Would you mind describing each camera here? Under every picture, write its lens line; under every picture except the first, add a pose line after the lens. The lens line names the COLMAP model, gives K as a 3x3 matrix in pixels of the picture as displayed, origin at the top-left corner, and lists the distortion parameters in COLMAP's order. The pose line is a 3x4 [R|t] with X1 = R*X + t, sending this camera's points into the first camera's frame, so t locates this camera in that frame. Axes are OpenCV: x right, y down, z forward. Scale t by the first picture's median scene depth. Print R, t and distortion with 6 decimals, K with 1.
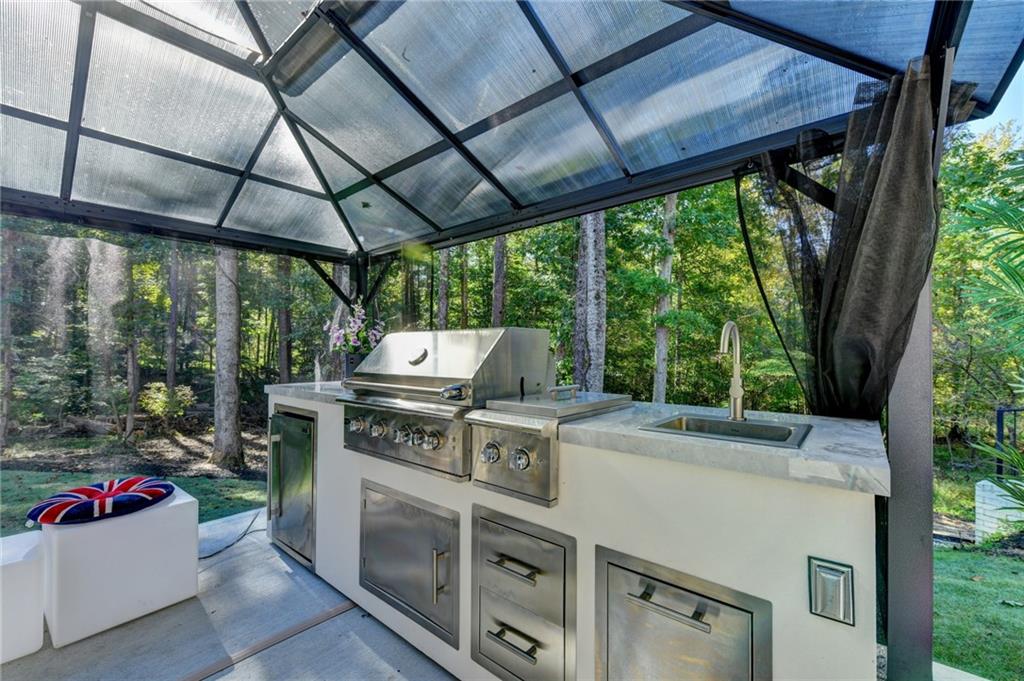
lens RADIAL K [[413.5, 0, 507.9], [0, 413.5, 350.5], [0, 0, 1]] dist [-0.004156, -0.000244]
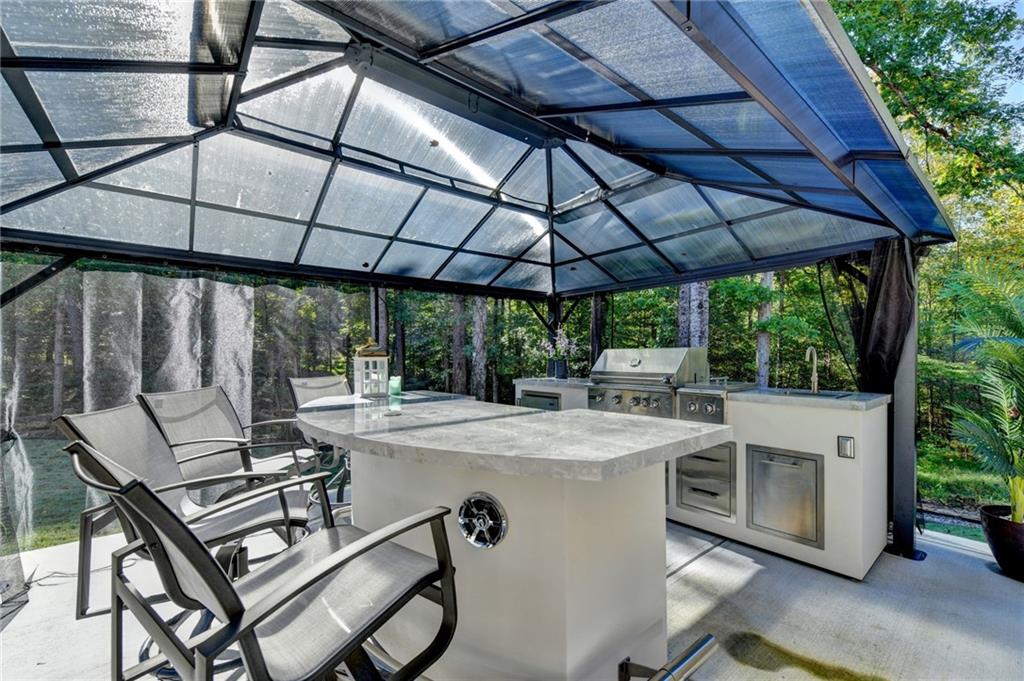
lens RADIAL K [[415.9, 0, 517.1], [0, 415.9, 358.1], [0, 0, 1]] dist [-0.003725, -0.000372]
pose [[0.985164, -0.003624, -0.171579, -0.298888], [0.005258, 0.999945, 0.009073, -0.017910], [0.171537, -0.009841, 0.985129, -0.690748]]
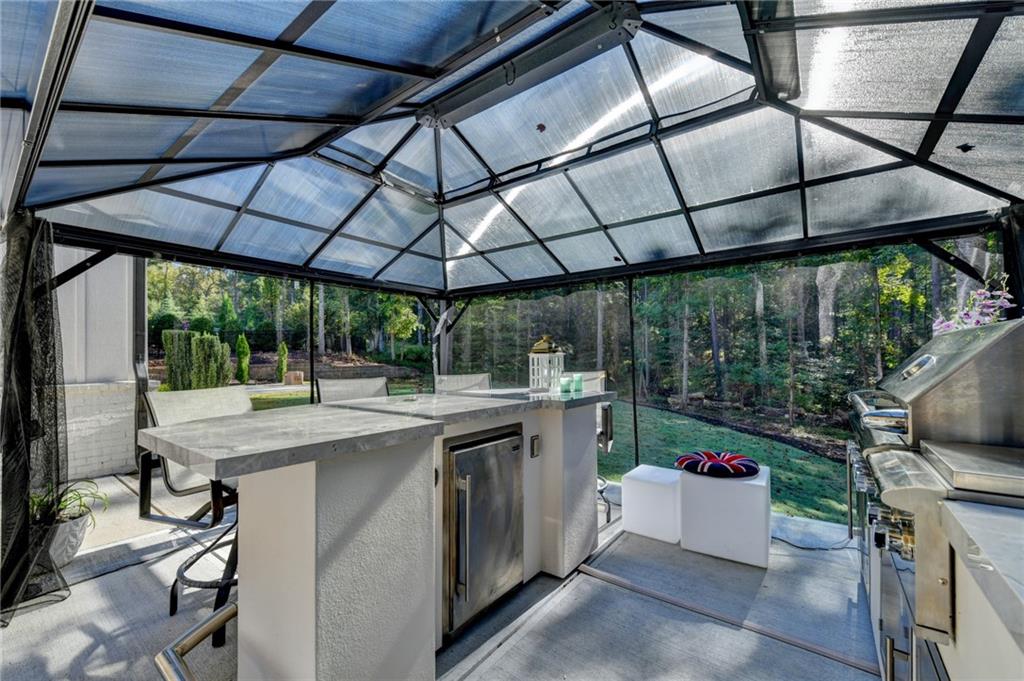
lens RADIAL K [[415.9, 0, 517.1], [0, 415.9, 358.1], [0, 0, 1]] dist [-0.003725, -0.000372]
pose [[0.066844, 0.005761, -0.997747, 0.309938], [0.008459, 0.999944, 0.006341, -0.008485], [0.997728, -0.008864, 0.066792, 0.198465]]
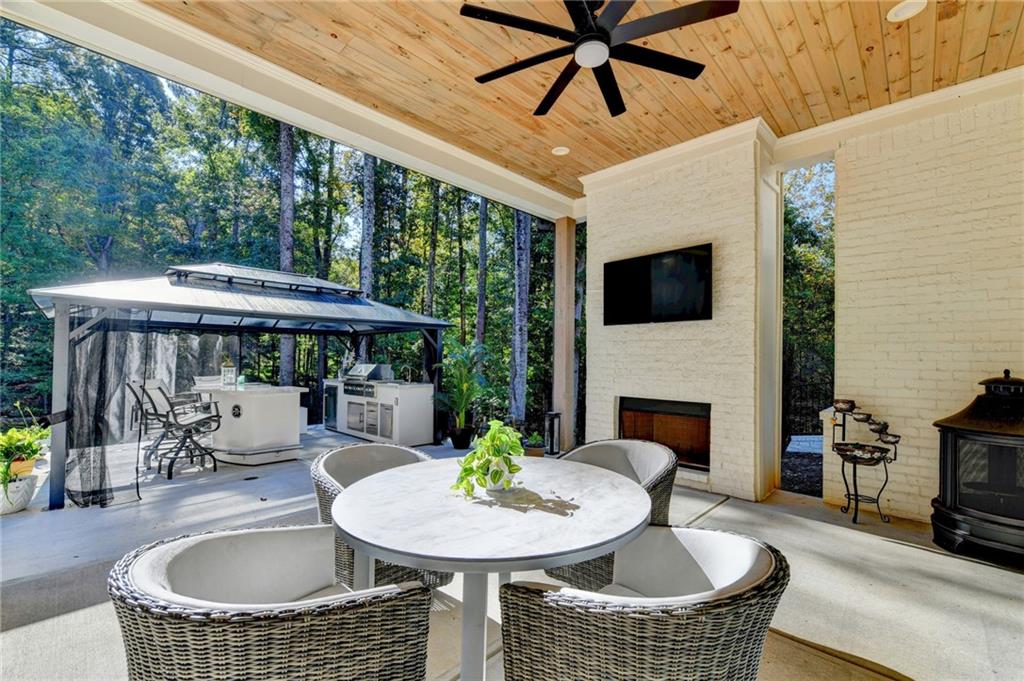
lens RADIAL K [[418.6, 0, 507.5], [0, 418.6, 360.4], [0, 0, 1]] dist [-0.001192, -0.000079]
pose [[0.997173, 0.004679, -0.074994, 1.145435], [-0.004553, 0.999988, 0.001857, -0.072927], [0.075002, -0.001510, 0.997182, -2.244773]]
